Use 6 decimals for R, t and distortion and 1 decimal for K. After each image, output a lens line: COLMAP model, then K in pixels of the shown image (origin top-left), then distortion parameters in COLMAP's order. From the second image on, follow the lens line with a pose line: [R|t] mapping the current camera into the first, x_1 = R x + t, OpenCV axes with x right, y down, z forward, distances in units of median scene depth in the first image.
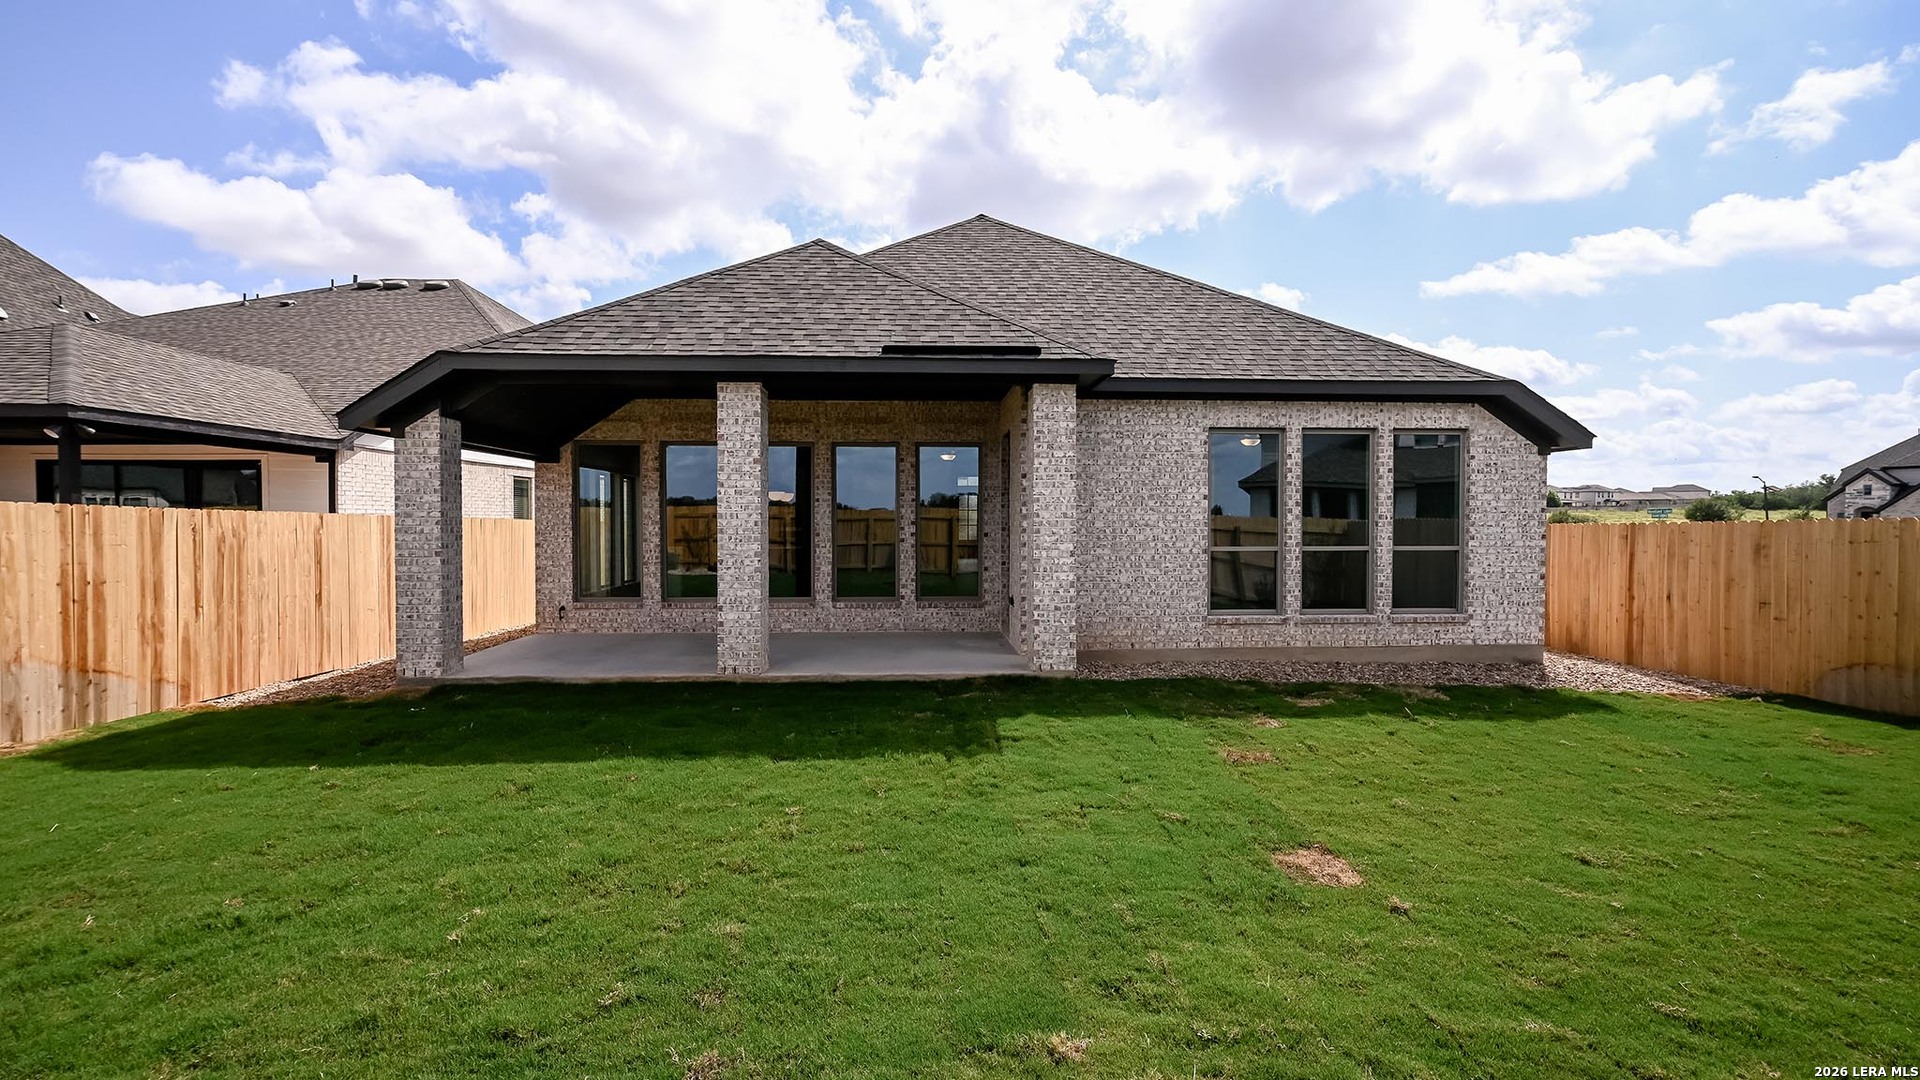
lens RADIAL K [[857.8, 0, 960.0], [0, 857.8, 540.0], [0, 0, 1]] dist [0.000652, -0.000002]
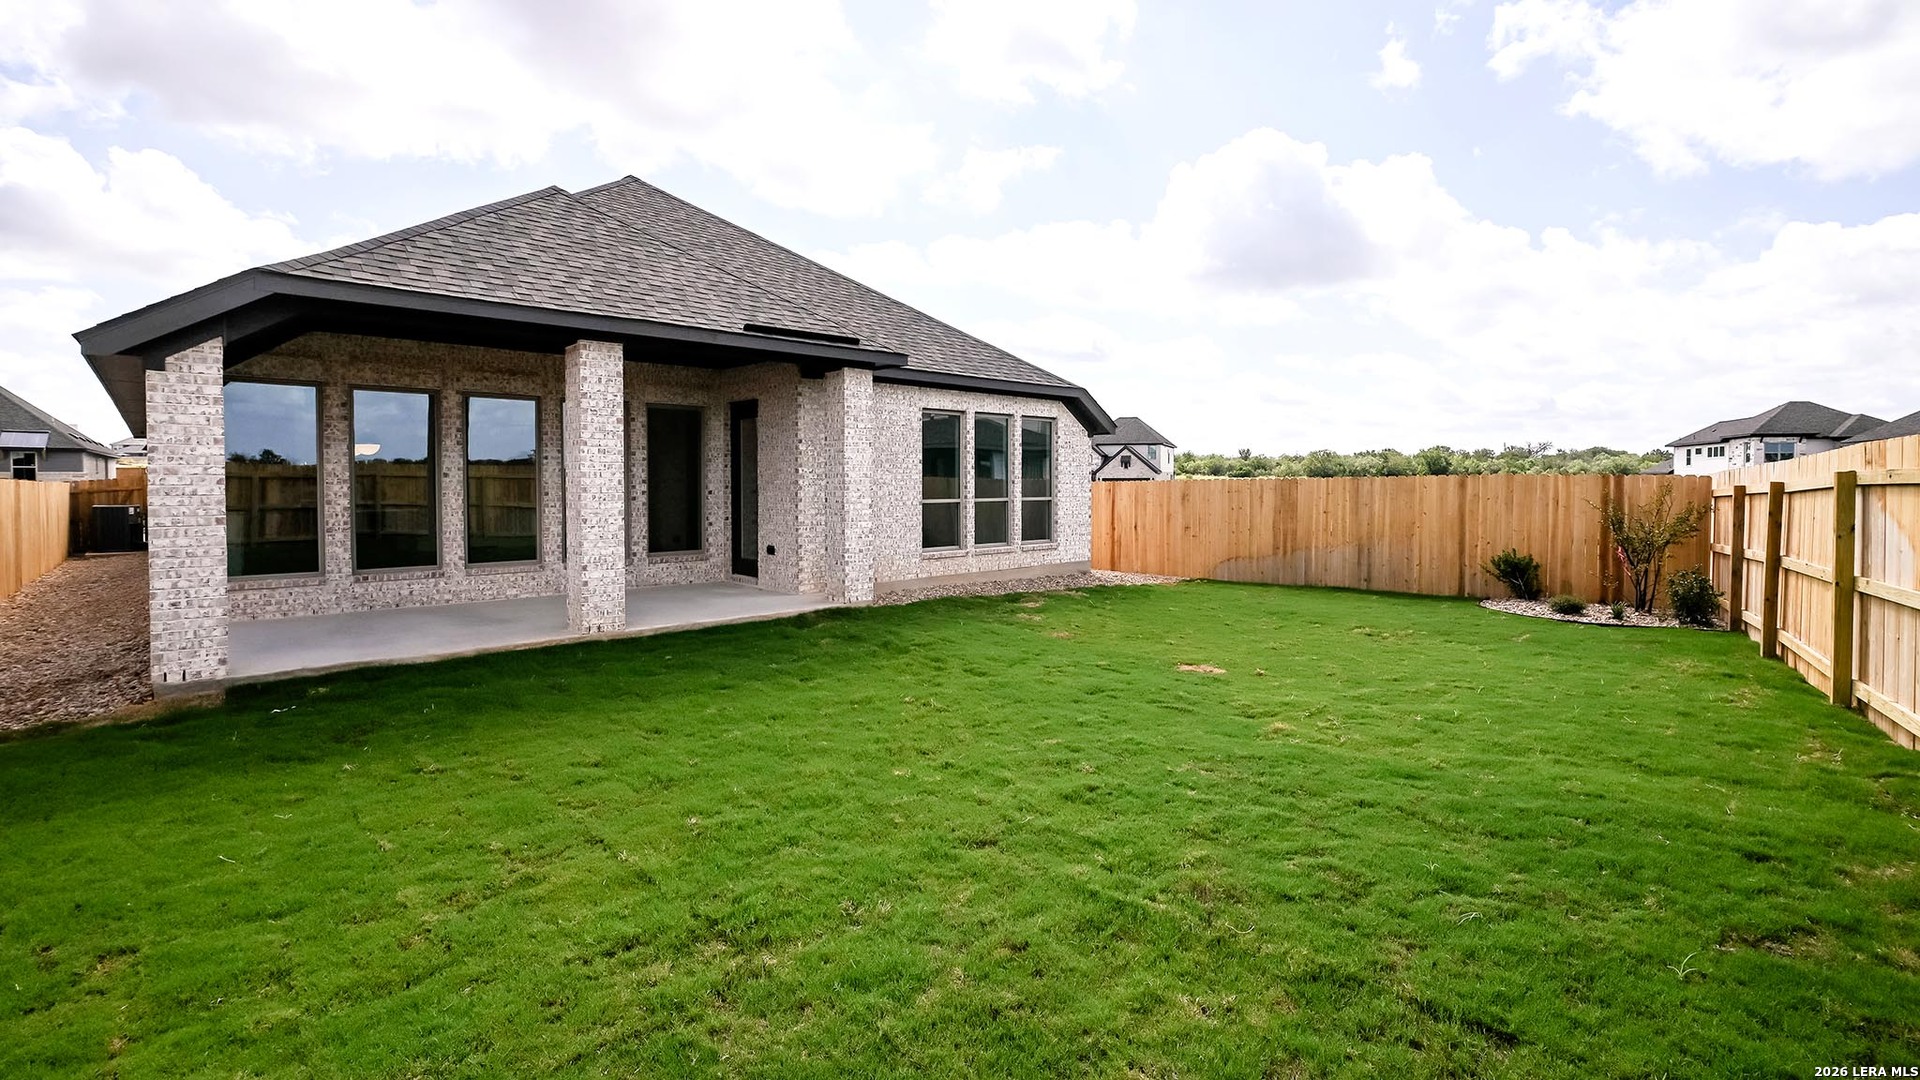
lens RADIAL K [[845.1, 0, 960.8], [0, 845.1, 500.5], [0, 0, 1]] dist [0.001032, 0.000094]
pose [[0.772094, -0.014697, 0.635338, -0.484362], [0.012450, 0.999890, 0.008001, -0.000485], [-0.635386, 0.001732, 0.772192, -0.026160]]
